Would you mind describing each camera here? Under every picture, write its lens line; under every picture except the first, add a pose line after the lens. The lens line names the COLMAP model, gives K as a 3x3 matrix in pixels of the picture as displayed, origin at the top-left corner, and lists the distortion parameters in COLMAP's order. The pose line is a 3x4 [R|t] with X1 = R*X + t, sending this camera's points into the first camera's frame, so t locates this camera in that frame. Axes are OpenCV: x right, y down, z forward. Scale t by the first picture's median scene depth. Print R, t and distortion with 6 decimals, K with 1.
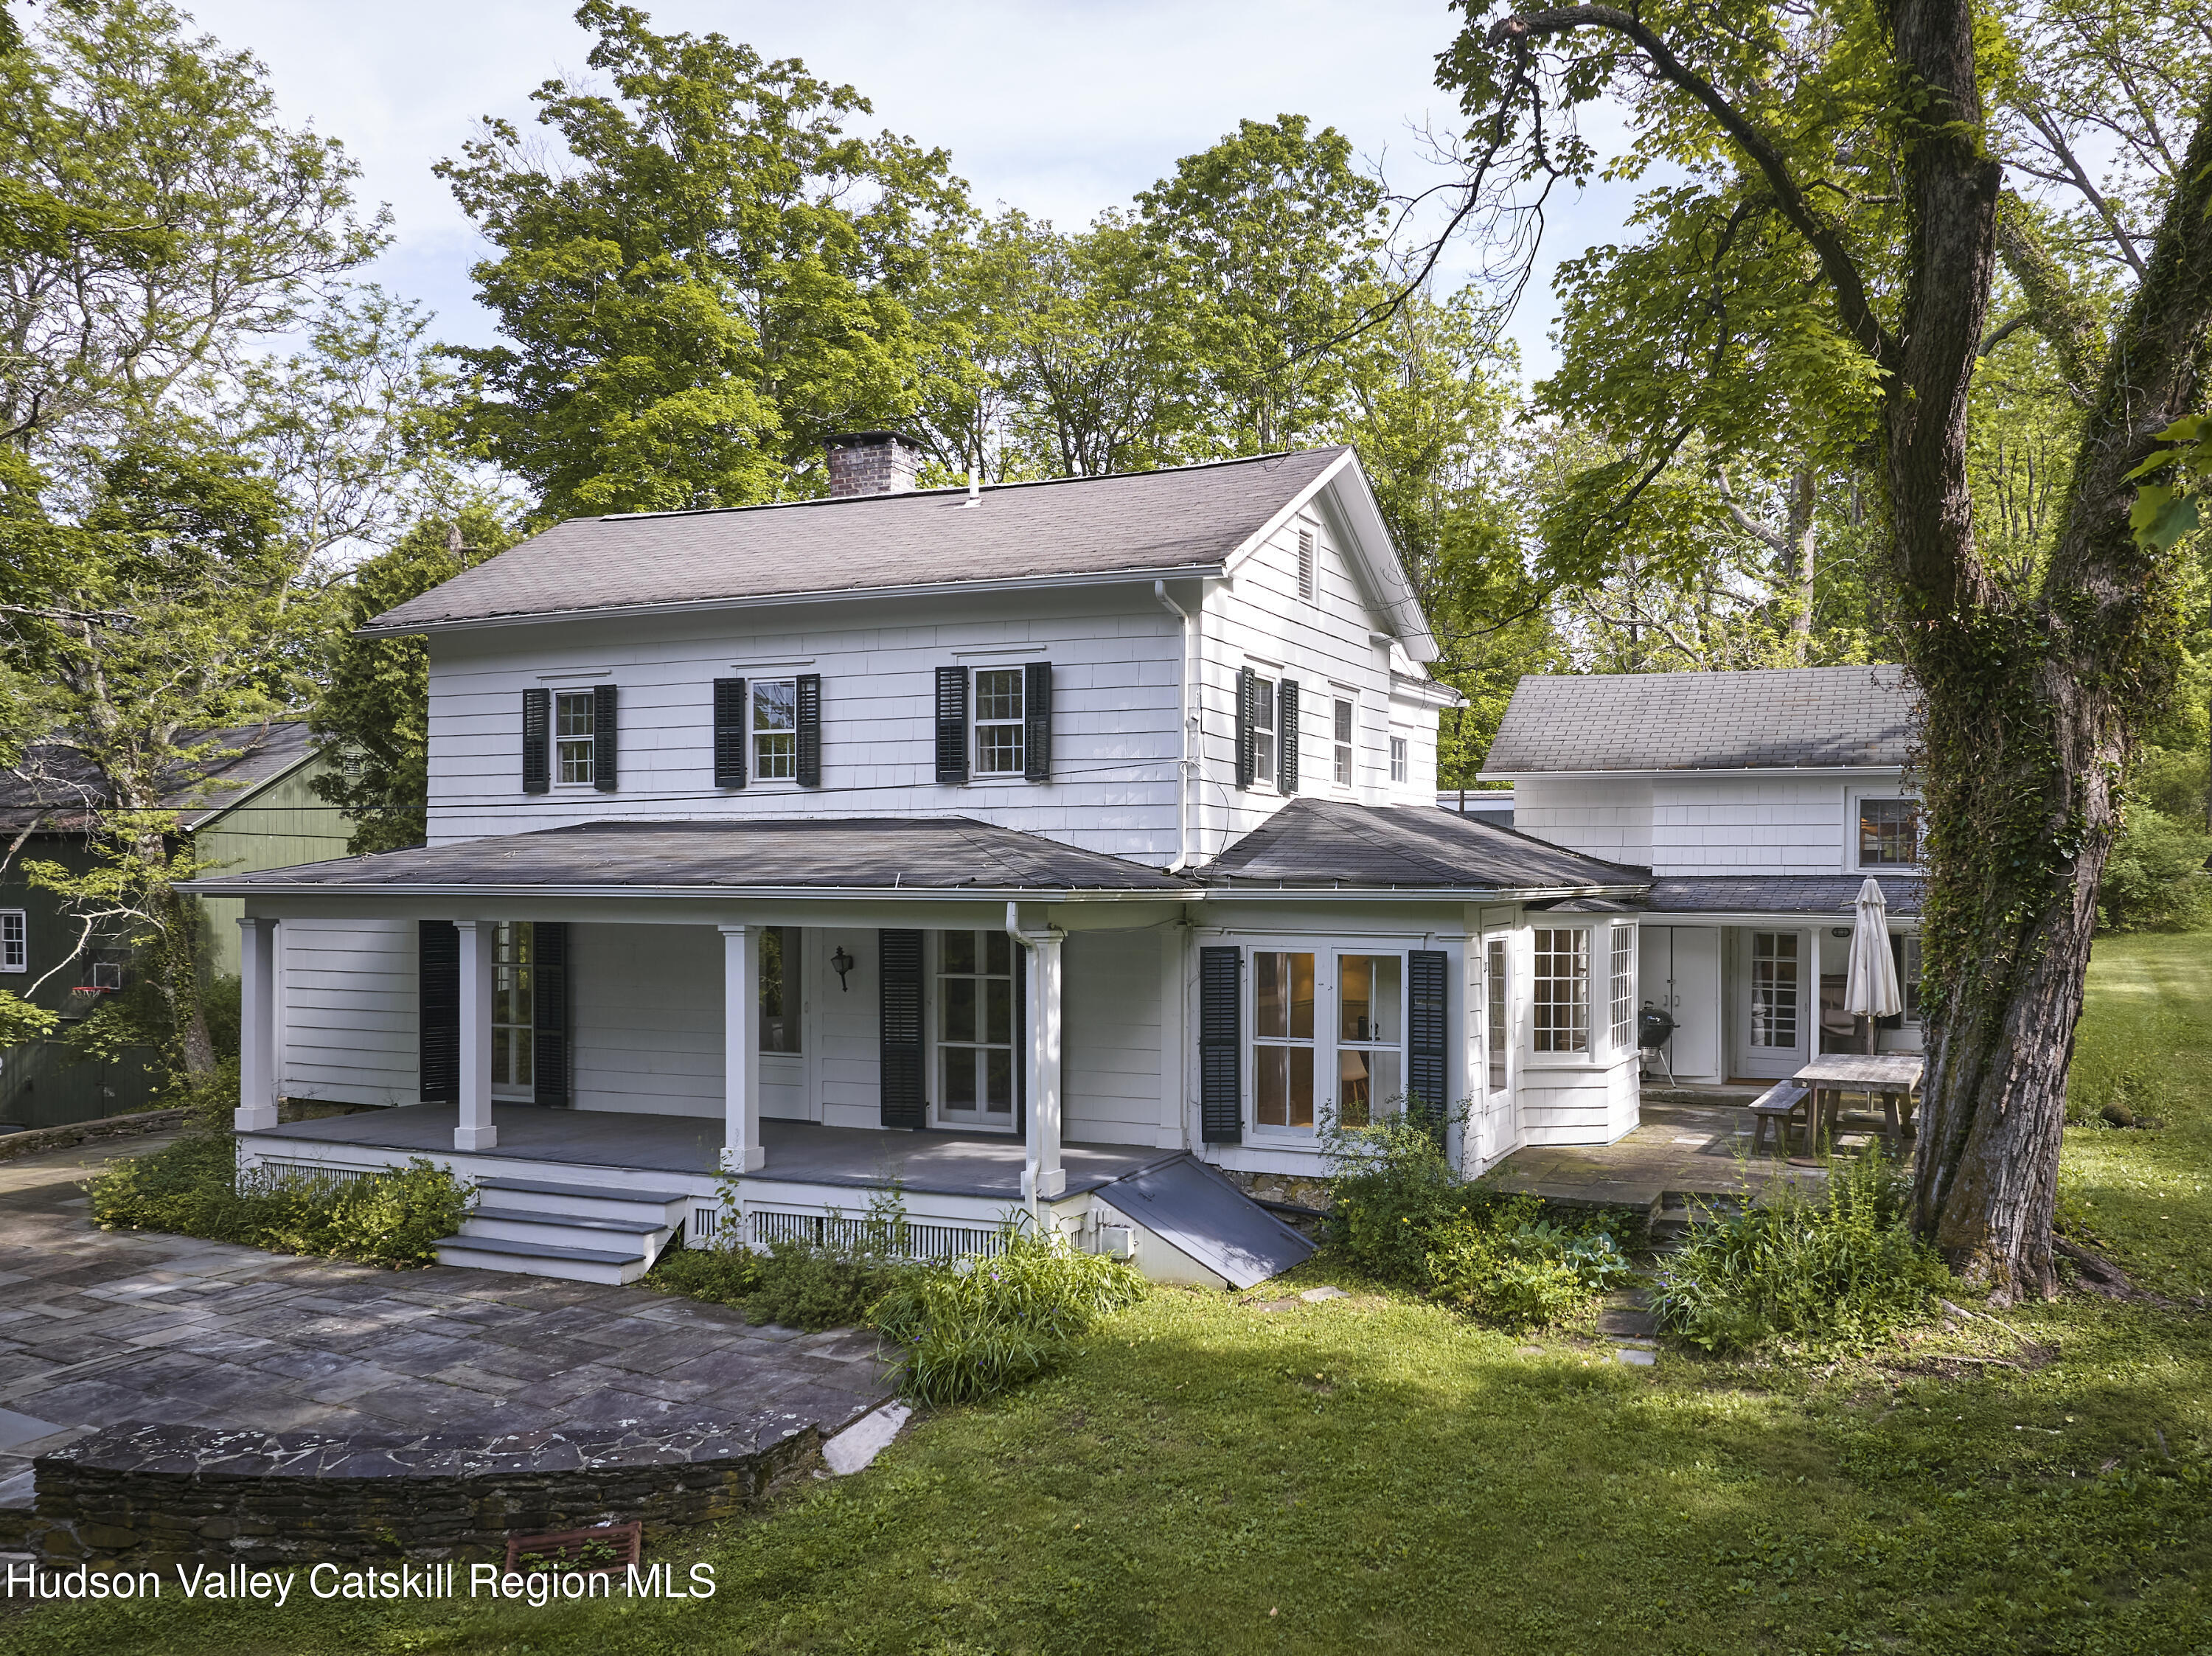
lens RADIAL K [[1702.3, 0, 1110.5], [0, 1702.3, 831.4], [0, 0, 1]] dist [-0.035100, -0.003496]
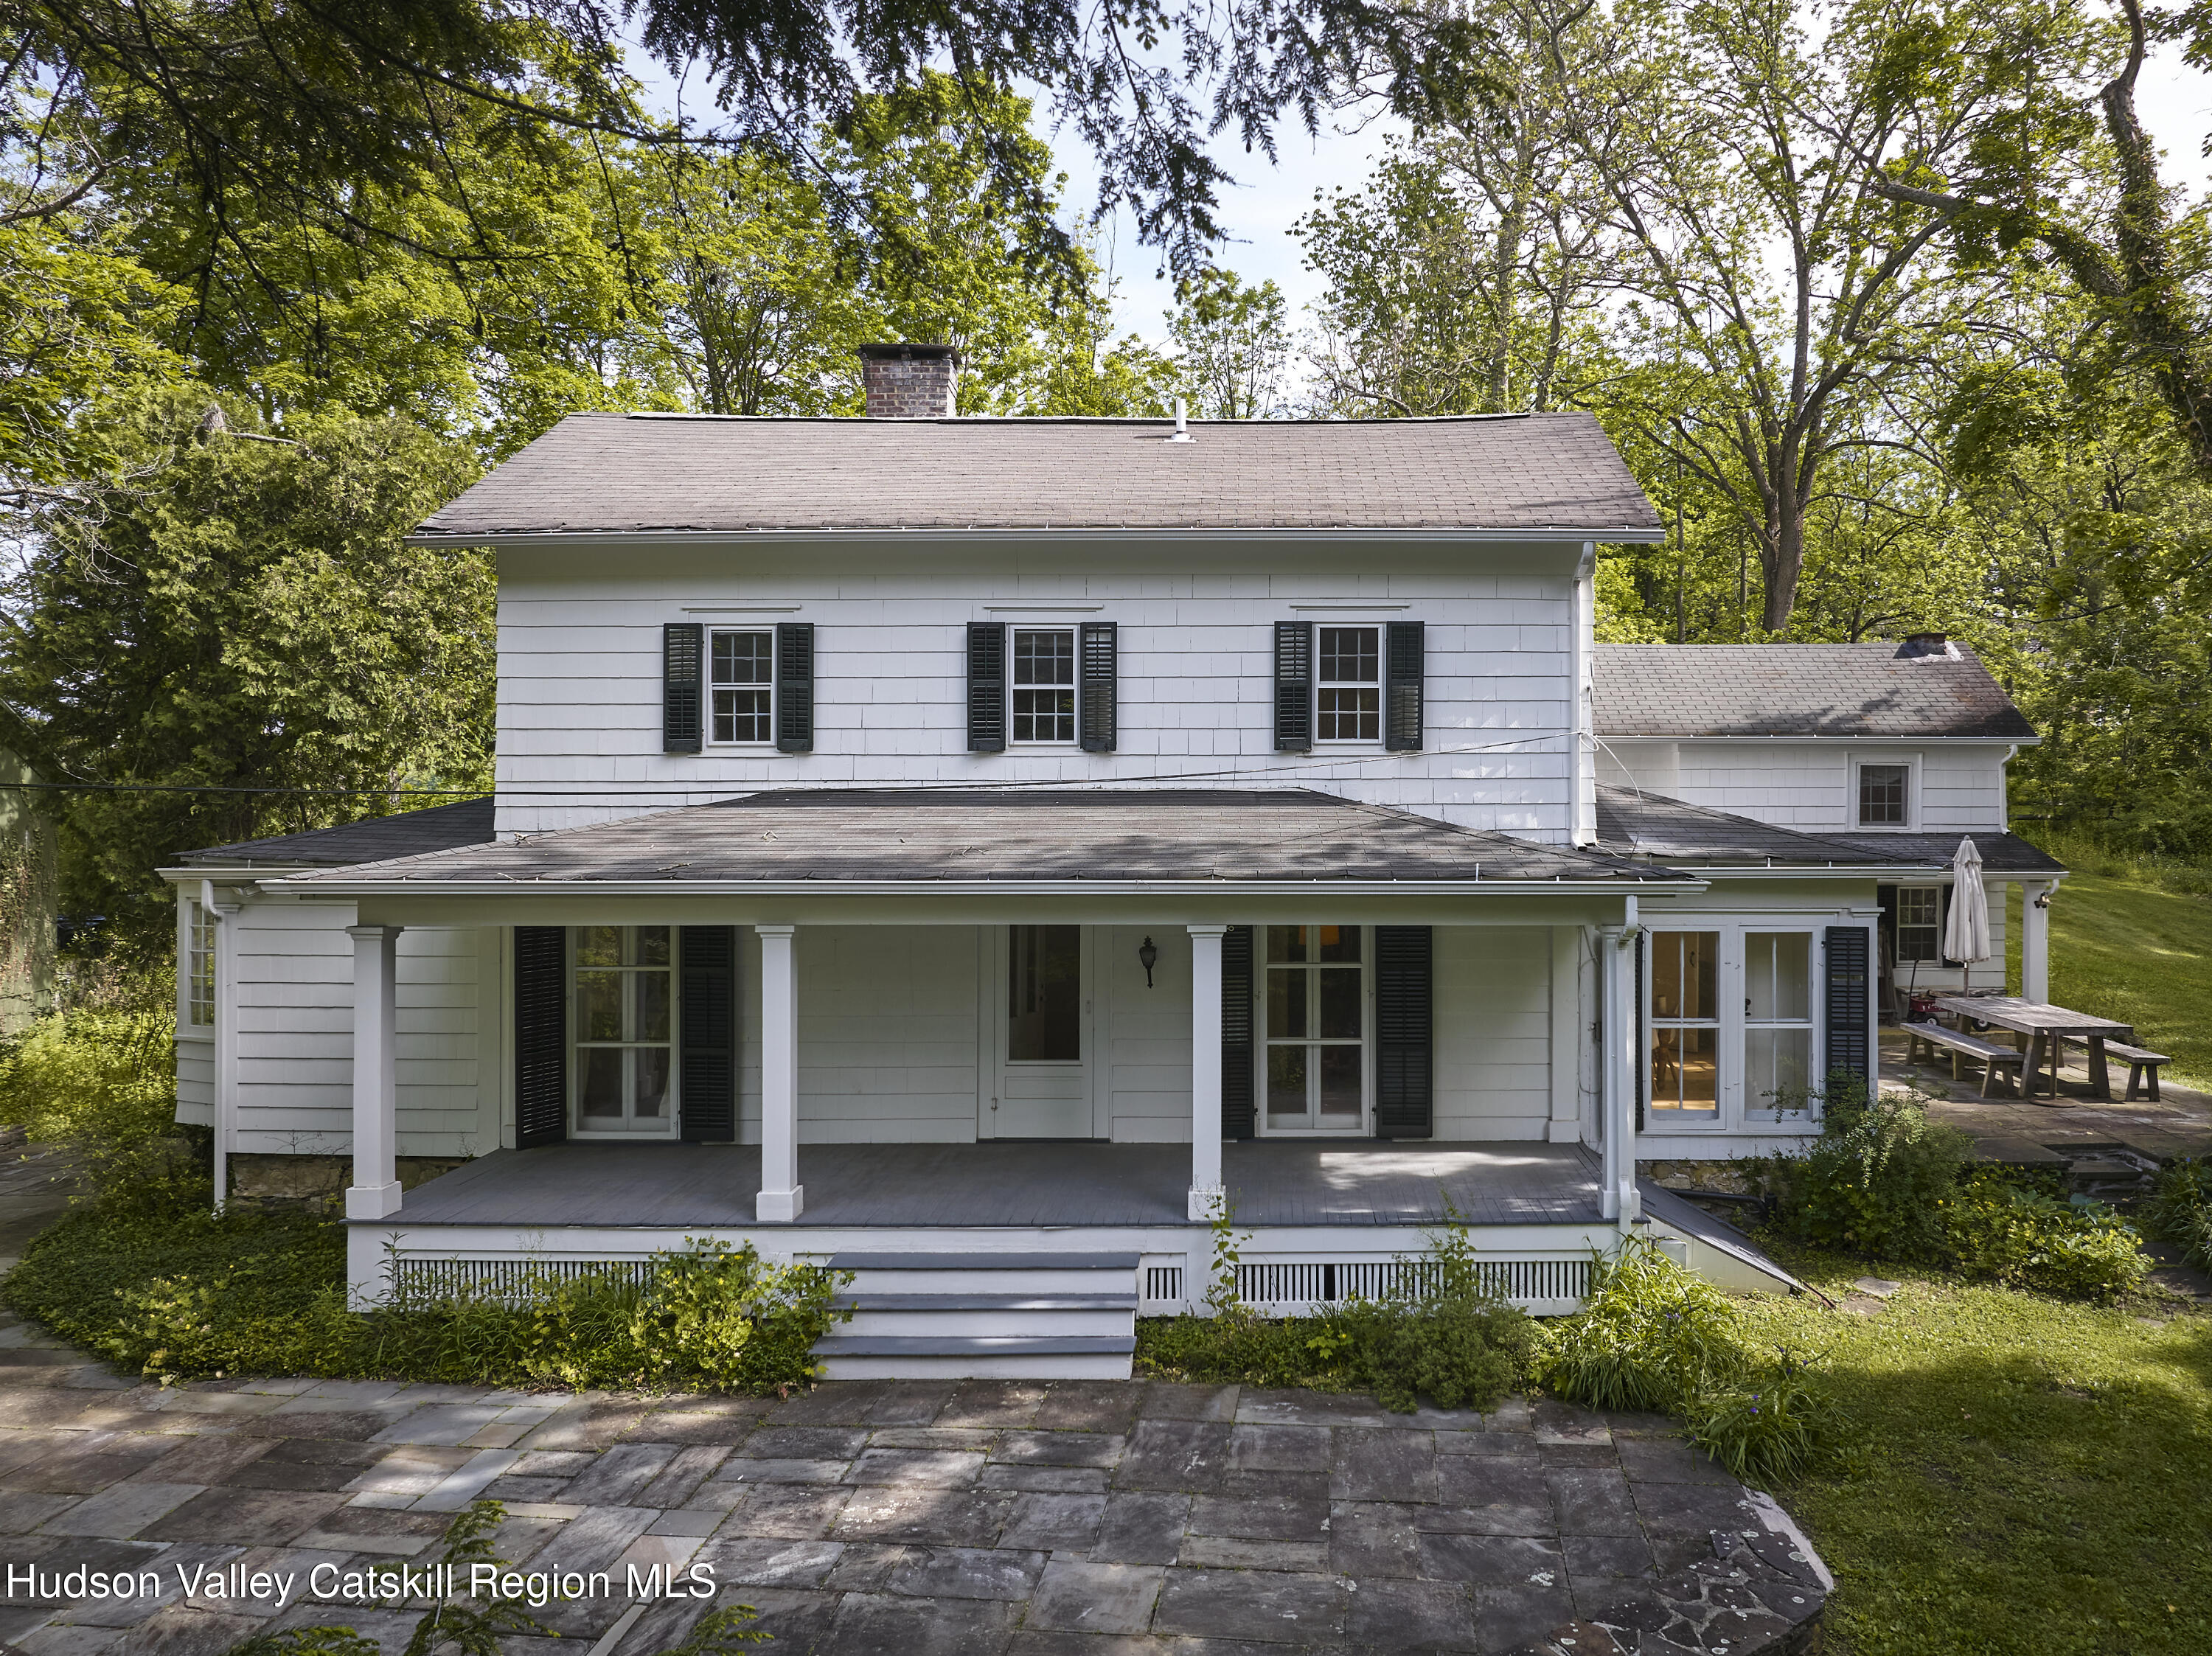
lens RADIAL K [[1592.5, 0, 1099.0], [0, 1592.5, 759.8], [0, 0, 1]] dist [-0.031480, -0.003716]
pose [[0.924569, 0.005034, 0.380980, -0.511403], [-0.004465, 0.999987, -0.002378, -0.021585], [-0.380987, 0.000497, 0.924580, 0.266032]]
